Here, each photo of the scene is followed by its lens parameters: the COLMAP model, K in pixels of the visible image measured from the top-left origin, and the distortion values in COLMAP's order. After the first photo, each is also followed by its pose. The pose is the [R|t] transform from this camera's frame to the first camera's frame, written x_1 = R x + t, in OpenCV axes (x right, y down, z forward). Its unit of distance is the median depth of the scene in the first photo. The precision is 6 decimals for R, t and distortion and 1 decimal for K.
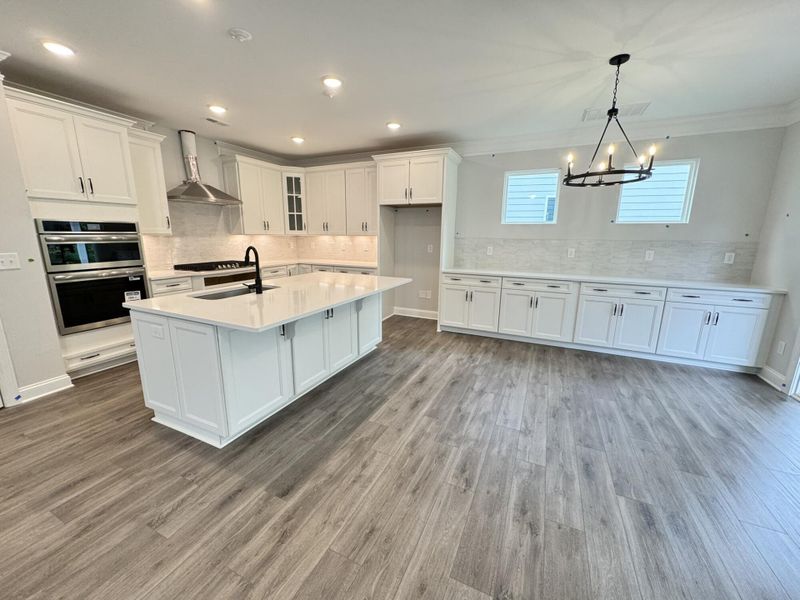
lens RADIAL K [[320.5, 0, 399.5], [0, 320.5, 298.4], [0, 0, 1]] dist [-0.001845, 0.001061]
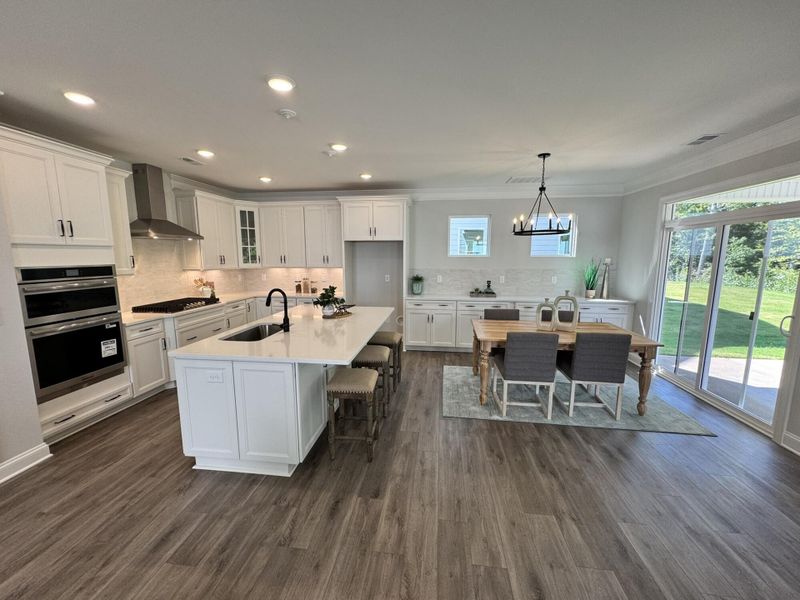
lens RADIAL K [[320.5, 0, 401.4], [0, 320.5, 298.1], [0, 0, 1]] dist [-0.001845, 0.001061]
pose [[0.951140, -0.050196, 0.304653, -0.313951], [0.069442, 0.996195, -0.052664, -0.035058], [-0.300850, 0.071246, 0.951006, -0.126189]]
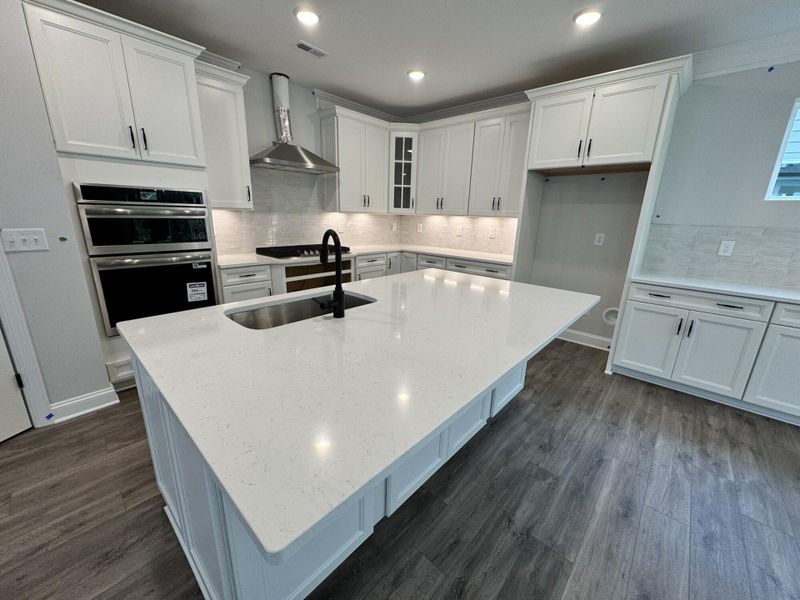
lens RADIAL K [[320.5, 0, 397.6], [0, 320.5, 299.4], [0, 0, 1]] dist [-0.001845, 0.001061]
pose [[0.954064, 0.095215, -0.284069, -0.149487], [-0.078893, 0.994535, 0.068383, -0.072458], [0.289028, -0.042830, 0.956362, 0.401332]]
